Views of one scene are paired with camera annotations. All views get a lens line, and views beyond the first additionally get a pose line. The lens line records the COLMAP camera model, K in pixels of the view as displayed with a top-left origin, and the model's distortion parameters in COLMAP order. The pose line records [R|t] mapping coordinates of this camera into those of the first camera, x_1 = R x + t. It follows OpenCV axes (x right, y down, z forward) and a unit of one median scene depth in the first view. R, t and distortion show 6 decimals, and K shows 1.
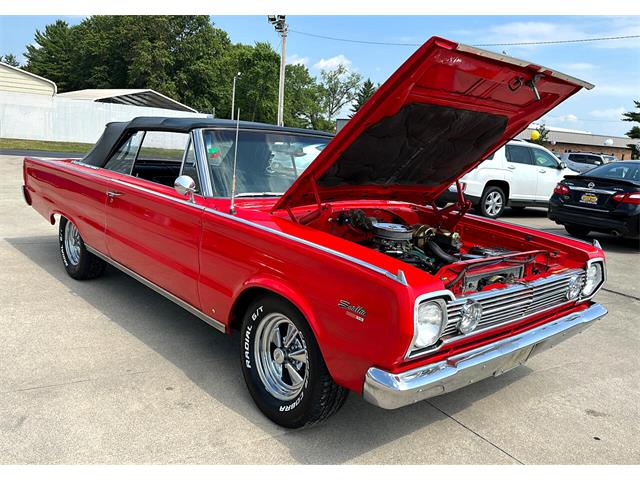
lens RADIAL K [[534.5, 0, 318.9], [0, 534.5, 244.6], [0, 0, 1]] dist [0.092650, -0.150609]
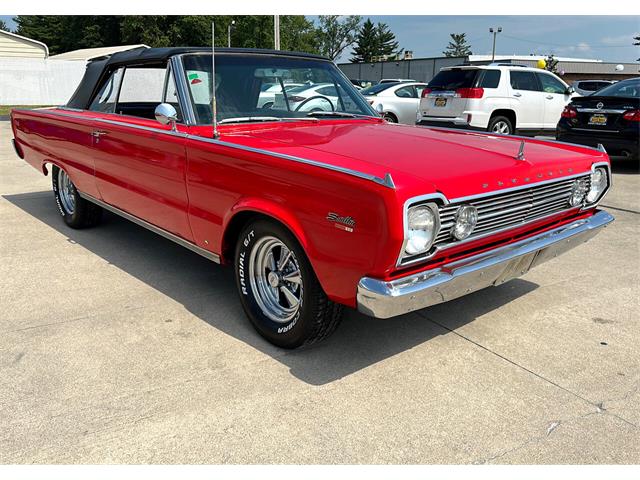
lens RADIAL K [[534.5, 0, 318.9], [0, 534.5, 244.6], [0, 0, 1]] dist [0.092650, -0.150609]
pose [[0.997804, -0.062389, -0.022225, 0.025338], [0.064128, 0.993980, 0.088830, 0.046623], [0.016549, -0.090060, 0.995799, 0.024378]]
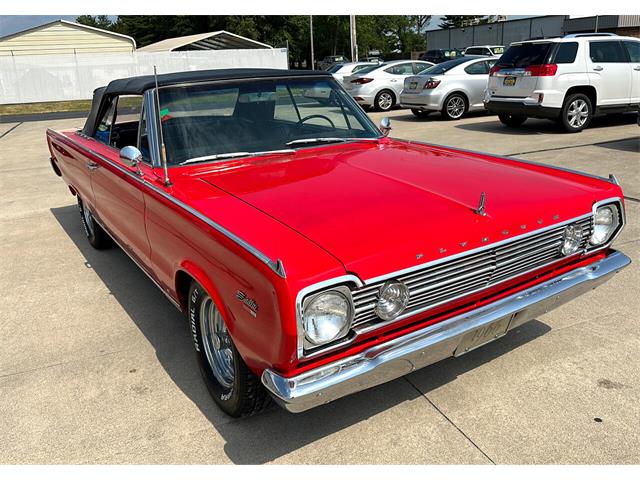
lens RADIAL K [[534.5, 0, 318.9], [0, 534.5, 244.6], [0, 0, 1]] dist [0.092650, -0.150609]
pose [[0.979212, -0.068823, -0.190808, 0.212042], [0.093236, 0.988133, 0.122067, -0.039699], [0.180142, -0.137320, 0.974008, 0.115928]]
